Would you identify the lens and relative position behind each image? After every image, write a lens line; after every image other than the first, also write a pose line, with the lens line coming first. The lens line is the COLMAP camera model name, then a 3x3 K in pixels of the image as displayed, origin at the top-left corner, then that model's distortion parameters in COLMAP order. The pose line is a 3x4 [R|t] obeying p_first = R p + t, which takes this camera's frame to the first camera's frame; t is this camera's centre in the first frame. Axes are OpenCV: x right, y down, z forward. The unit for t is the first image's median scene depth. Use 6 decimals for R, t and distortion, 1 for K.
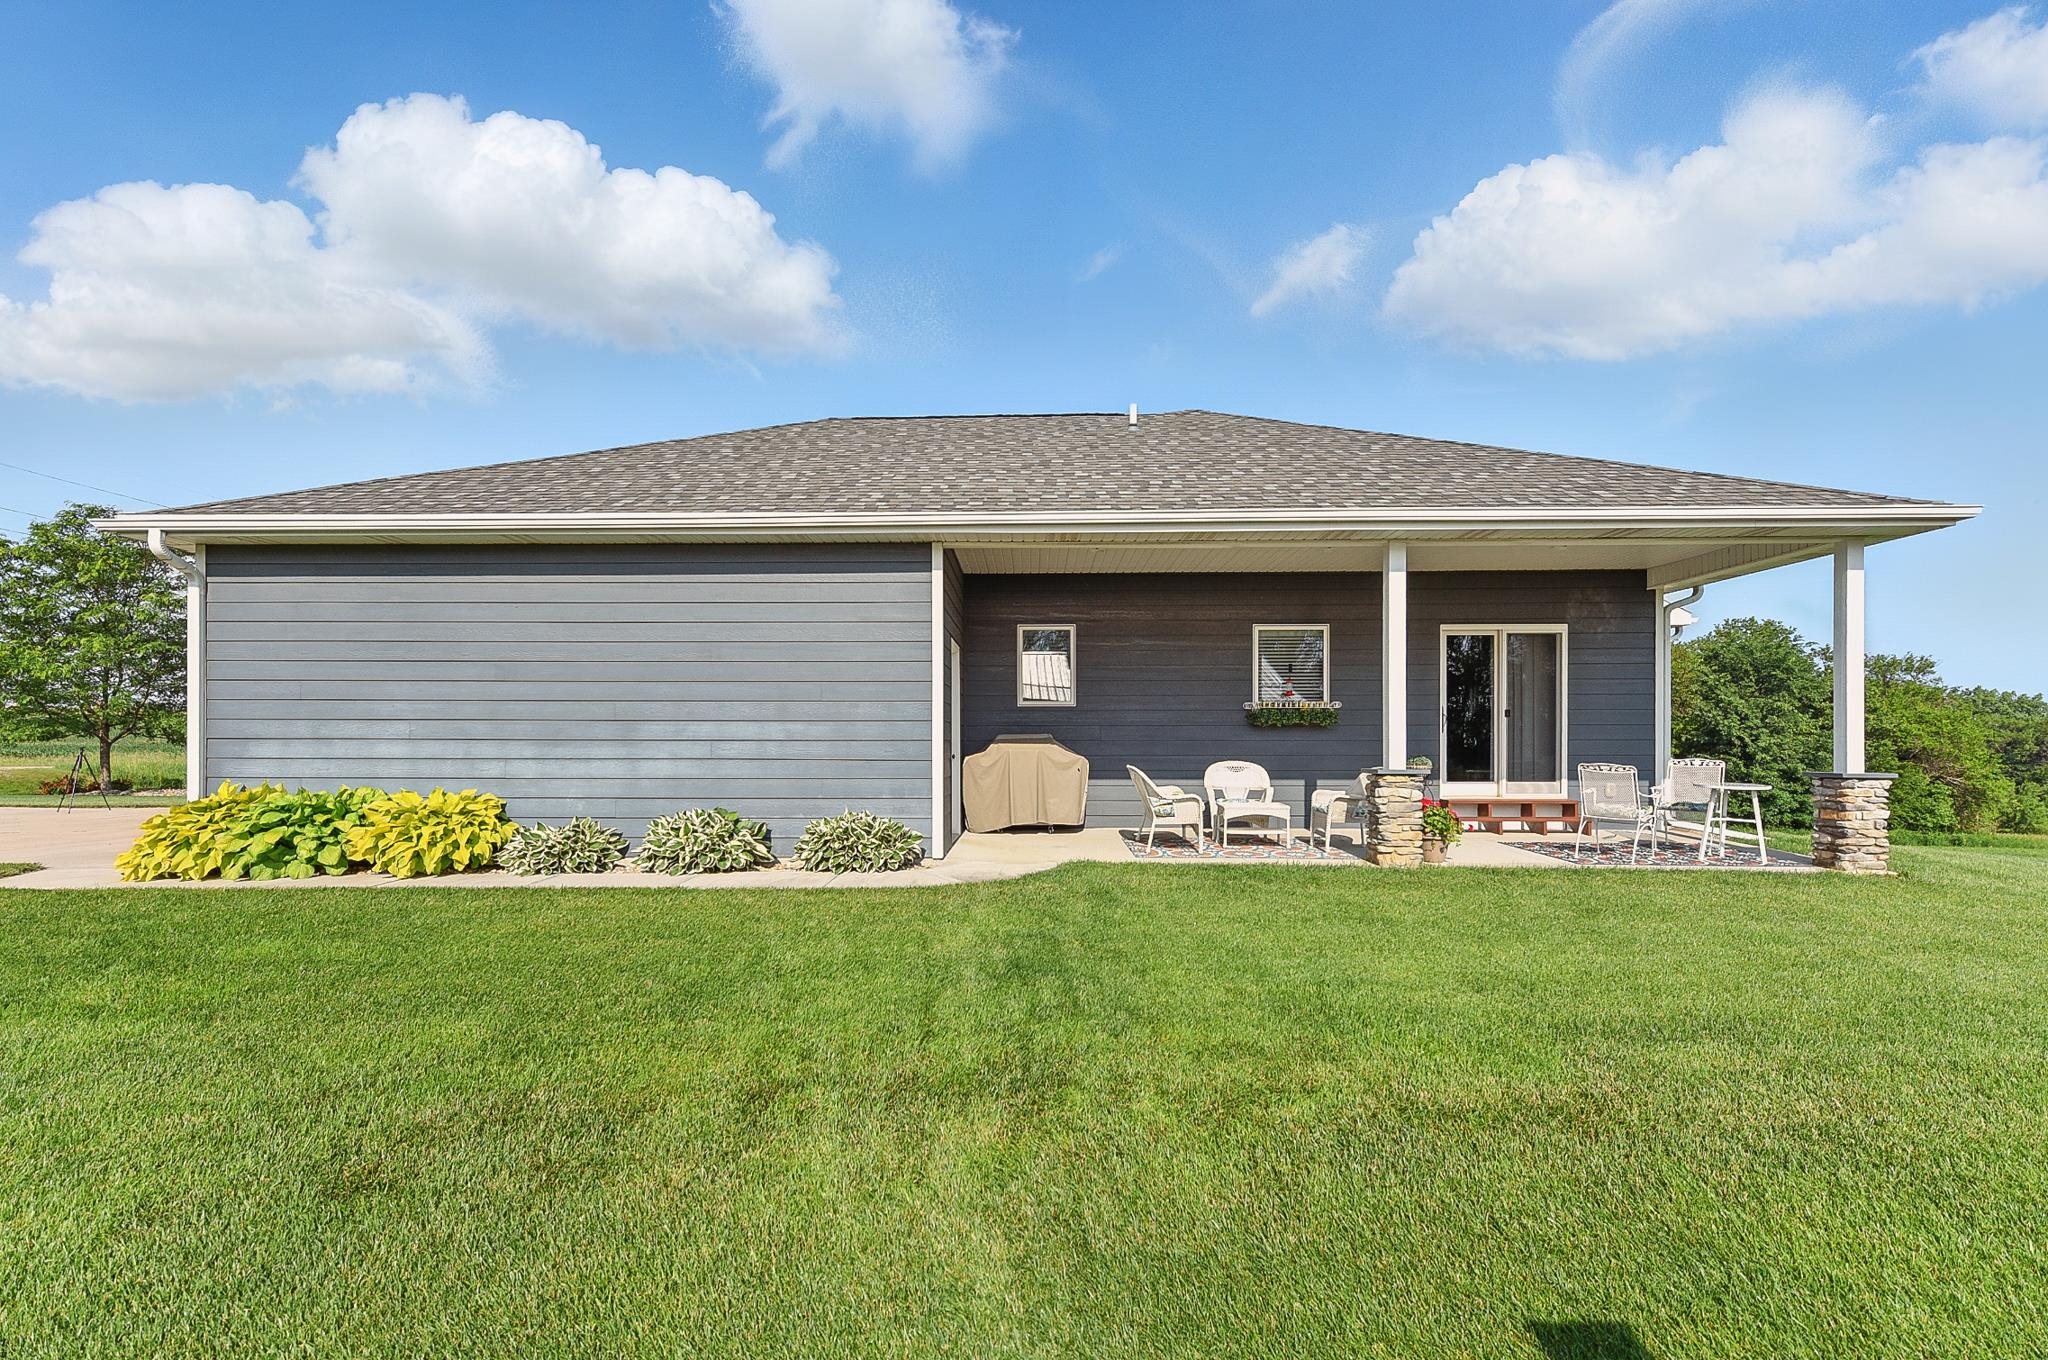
lens RADIAL K [[989.5, 0, 1016.2], [0, 989.5, 723.9], [0, 0, 1]] dist [0.000789, -0.000018]
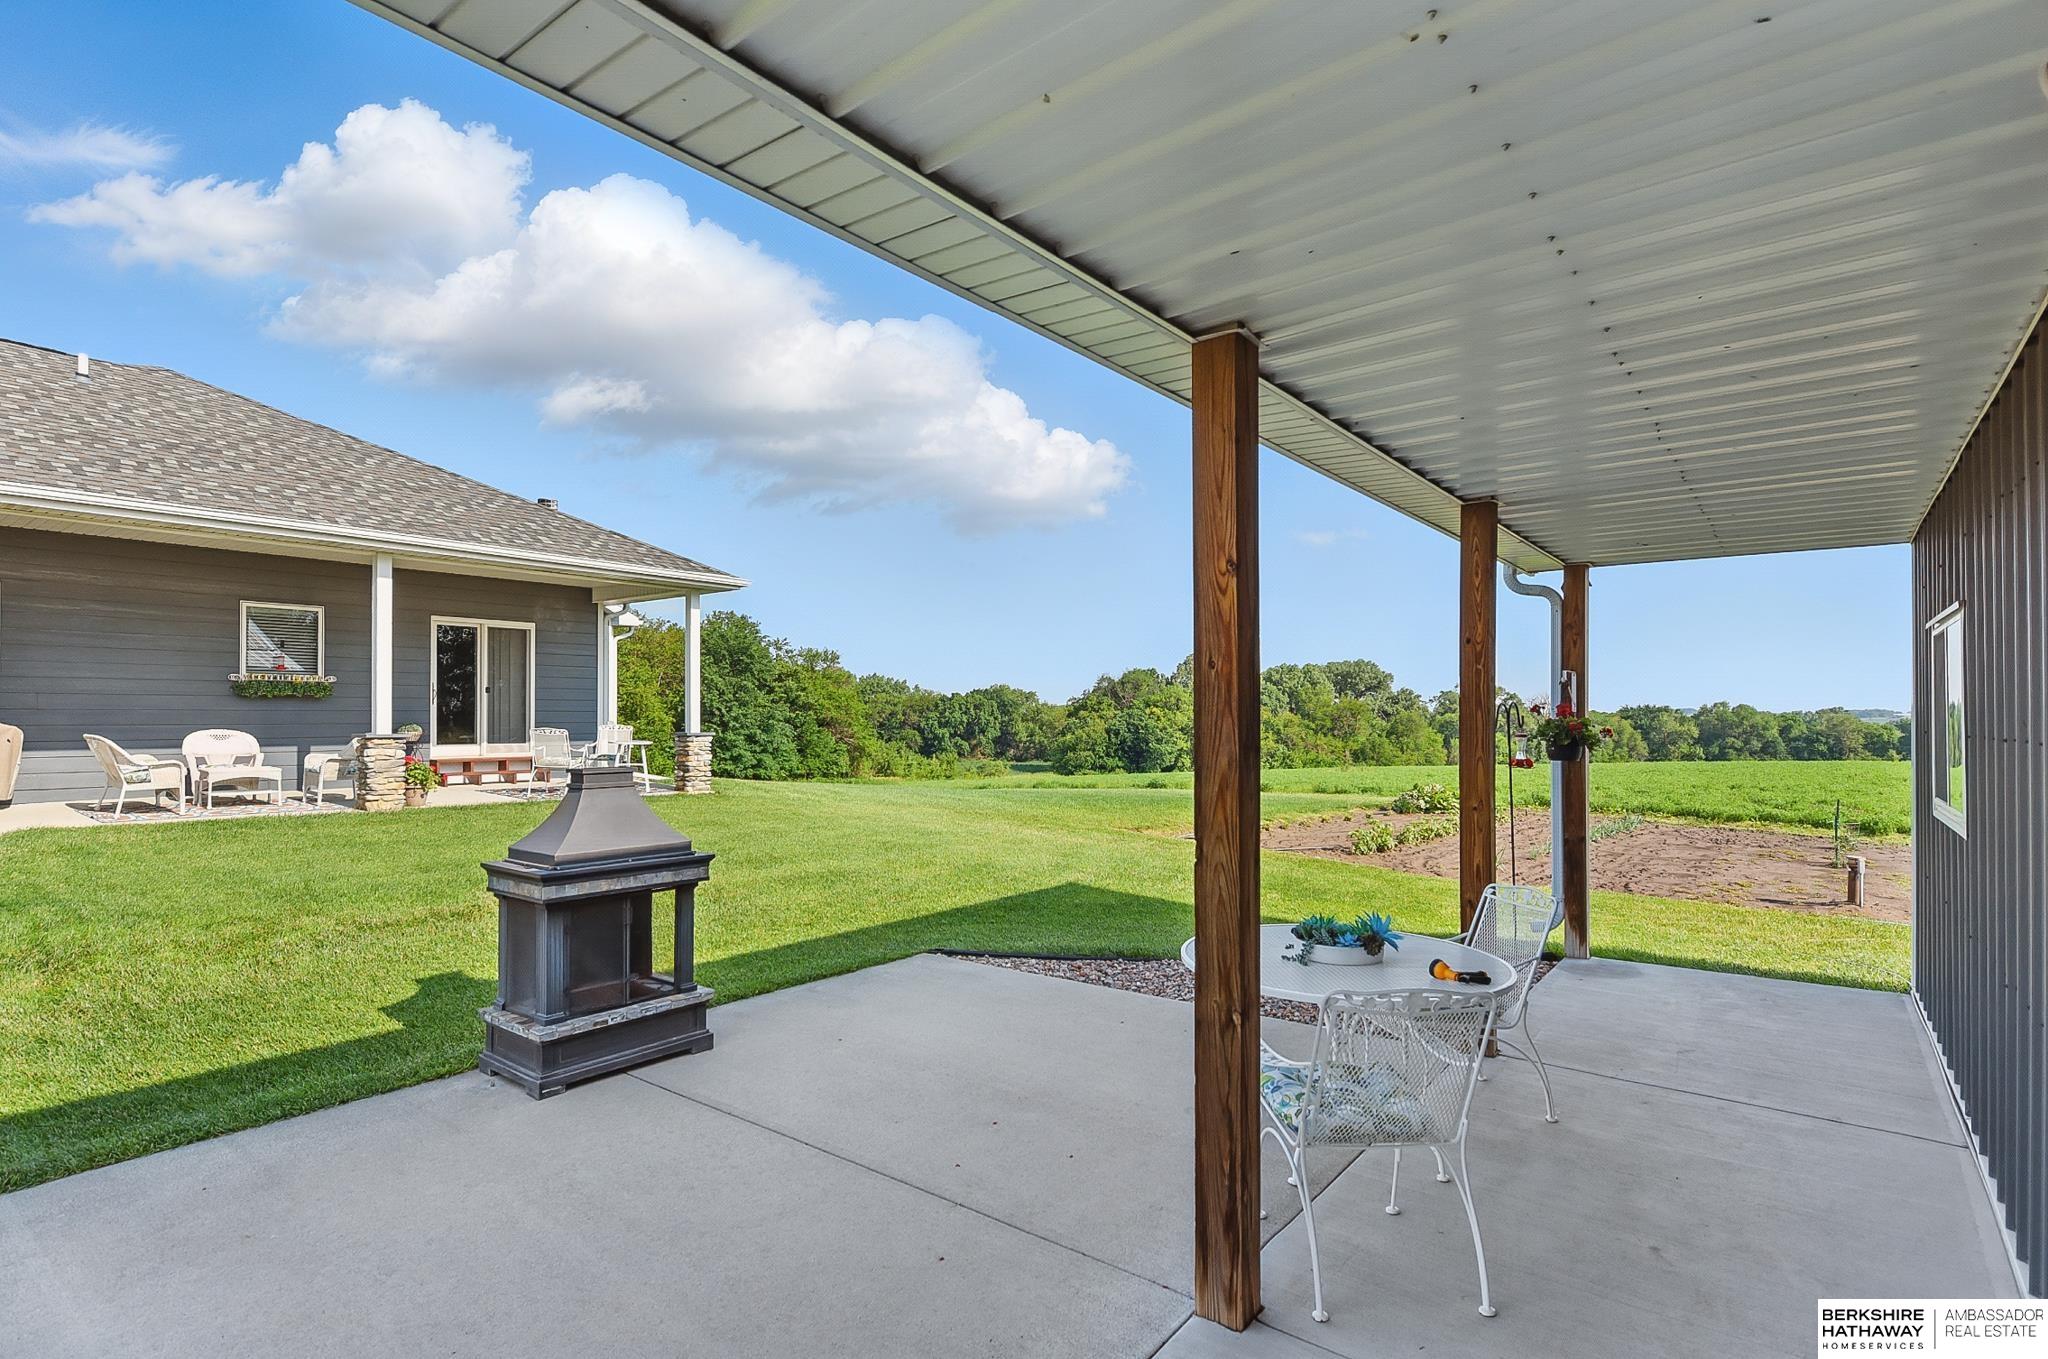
lens RADIAL K [[989.5, 0, 1016.2], [0, 989.5, 723.4], [0, 0, 1]] dist [0.000789, -0.000018]
pose [[0.614386, -0.004518, 0.788993, -0.096719], [-0.019541, 0.999590, 0.020940, -0.008379], [-0.788763, -0.028283, 0.614046, -0.344374]]
